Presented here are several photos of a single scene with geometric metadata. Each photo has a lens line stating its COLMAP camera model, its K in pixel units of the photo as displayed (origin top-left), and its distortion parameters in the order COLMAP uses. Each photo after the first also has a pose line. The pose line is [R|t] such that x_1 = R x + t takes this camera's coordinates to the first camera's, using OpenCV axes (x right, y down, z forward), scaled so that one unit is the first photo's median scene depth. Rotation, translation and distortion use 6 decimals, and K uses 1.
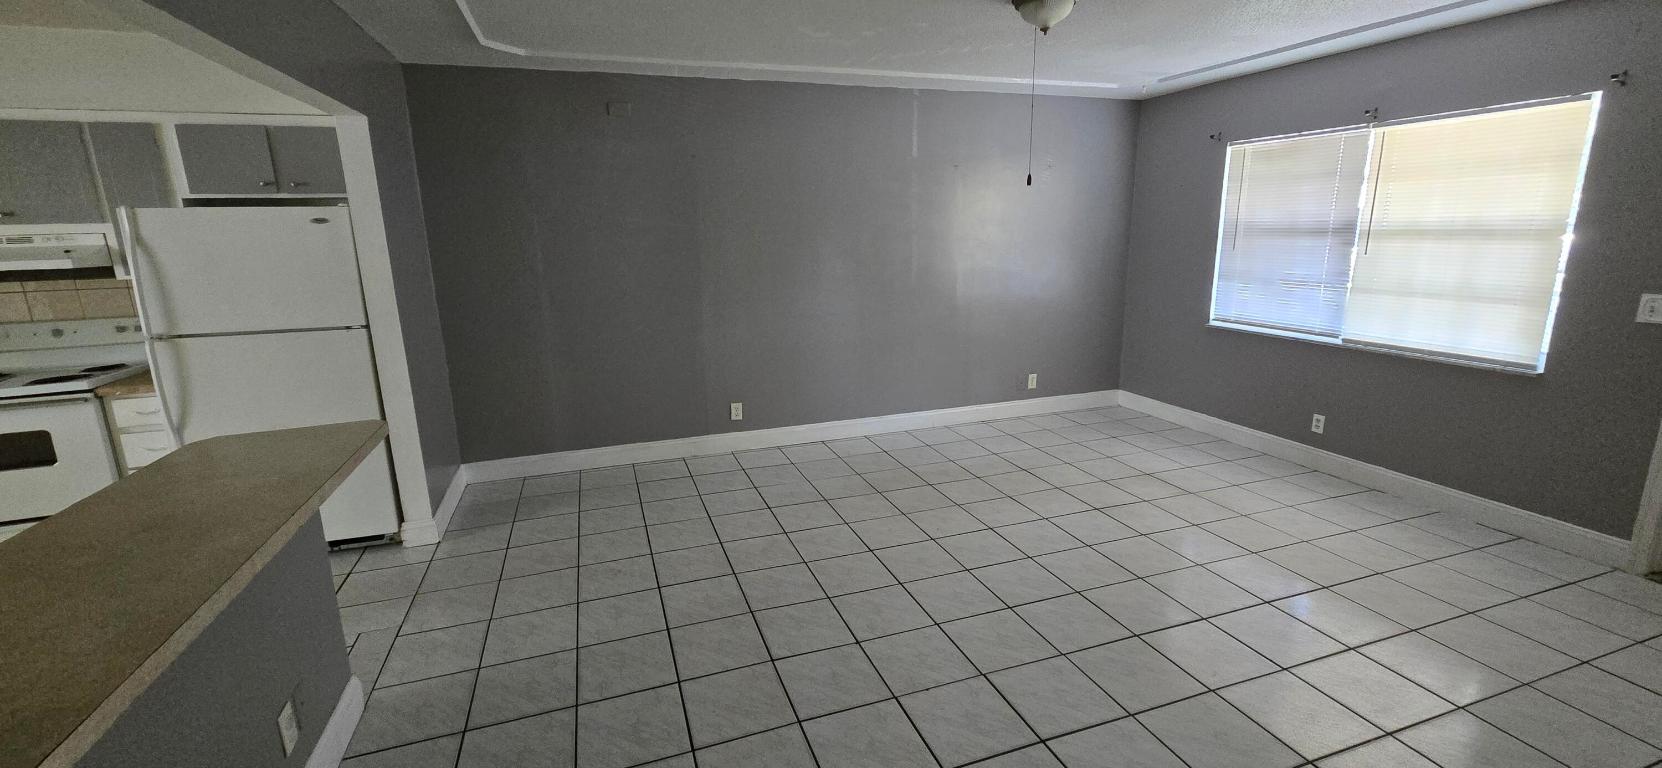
lens RADIAL K [[680.2, 0, 825.8], [0, 680.2, 377.7], [0, 0, 1]] dist [0.002646, 0.000275]
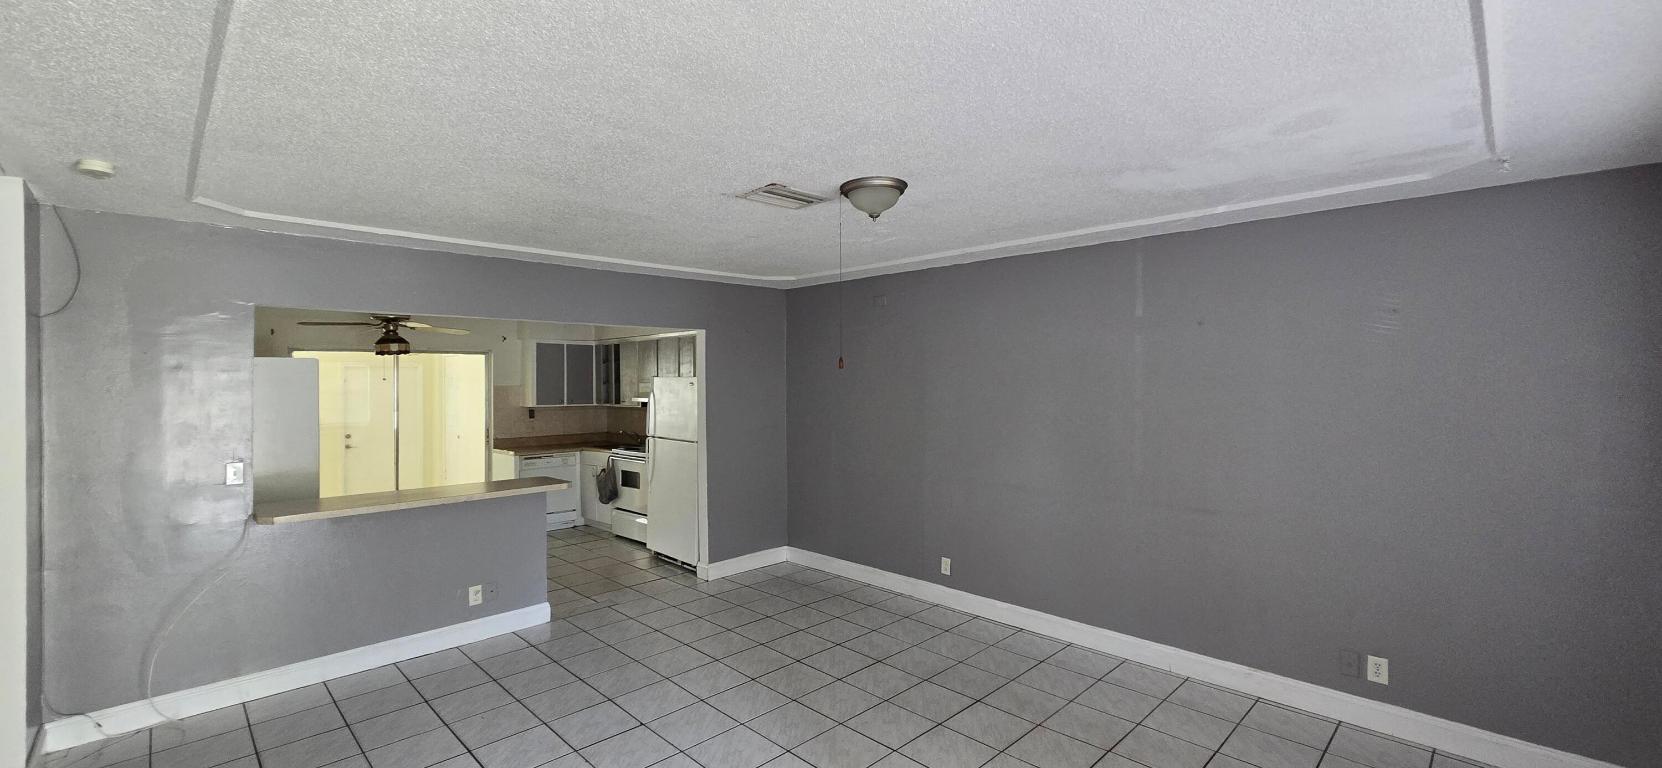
lens RADIAL K [[680.2, 0, 825.8], [0, 680.2, 377.7], [0, 0, 1]] dist [0.002646, 0.000275]
pose [[0.429675, 0.015534, -0.902850, 1.016181], [-0.199233, 0.976842, -0.078010, -0.159468], [0.880730, 0.213396, 0.422819, 0.481510]]
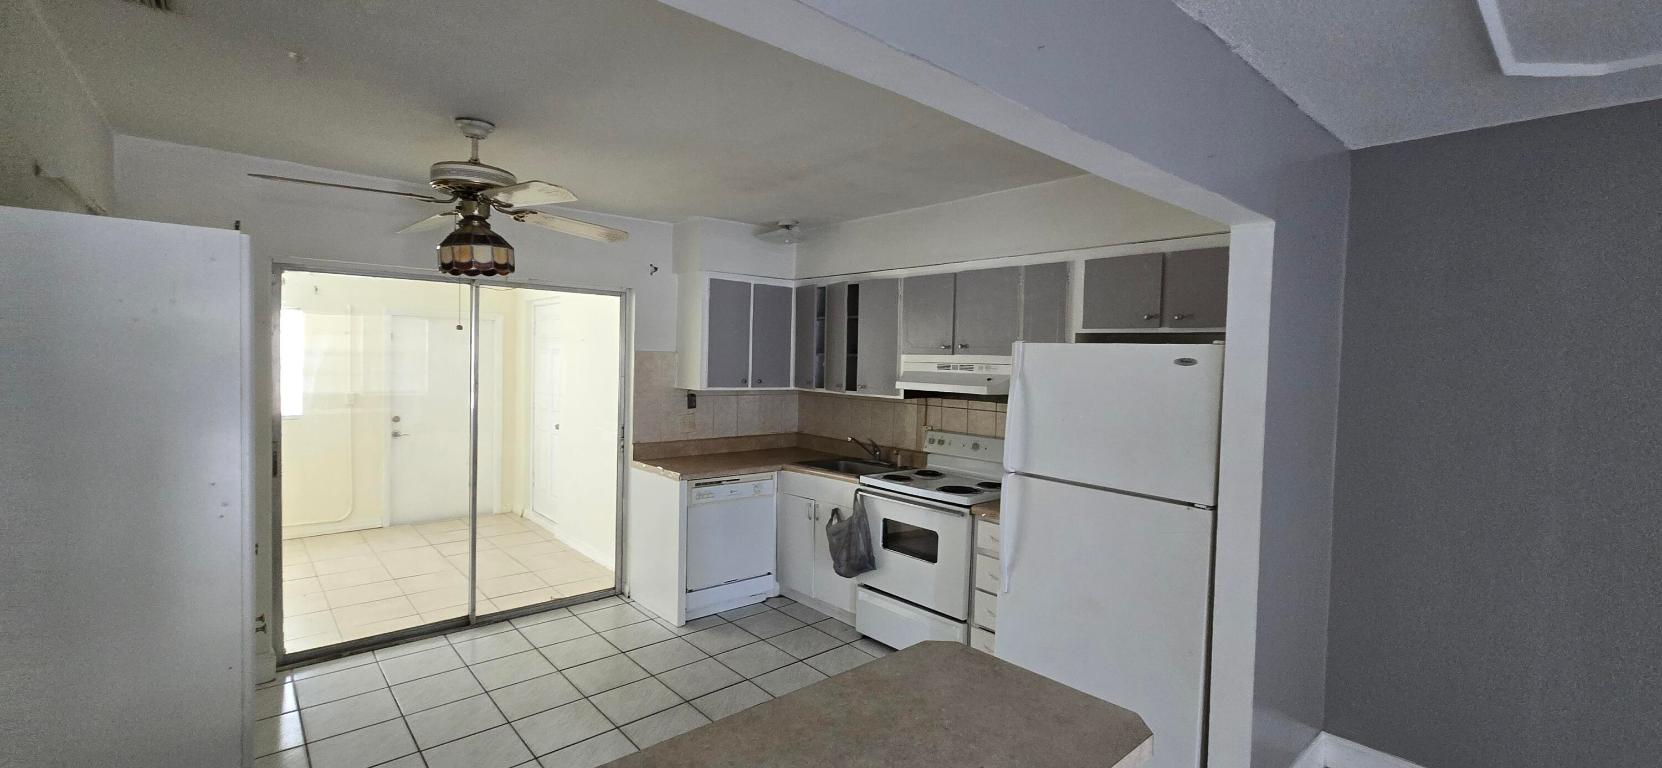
lens RADIAL K [[680.2, 0, 825.8], [0, 680.2, 377.7], [0, 0, 1]] dist [0.002646, 0.000275]
pose [[0.371759, 0.061474, -0.926292, -0.166127], [-0.235421, 0.971430, -0.030014, -0.086513], [0.897982, 0.229227, 0.375610, 0.321881]]
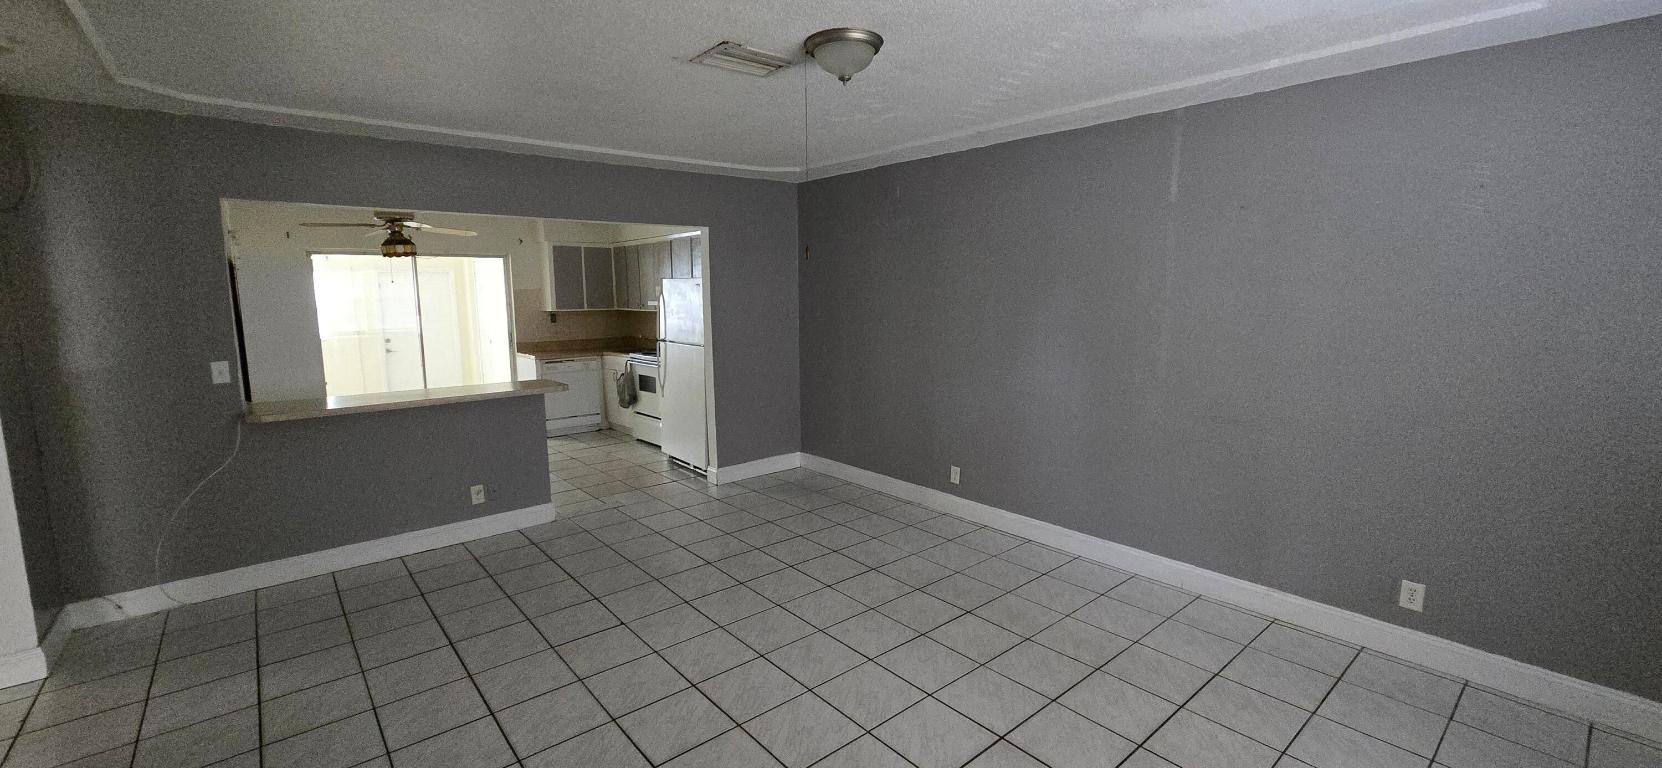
lens RADIAL K [[680.2, 0, 825.8], [0, 680.2, 377.7], [0, 0, 1]] dist [0.002646, 0.000275]
pose [[0.359338, 0.138756, -0.922834, 0.983991], [-0.201970, 0.977010, 0.068257, -0.167386], [0.911090, 0.161857, 0.379101, 0.607026]]
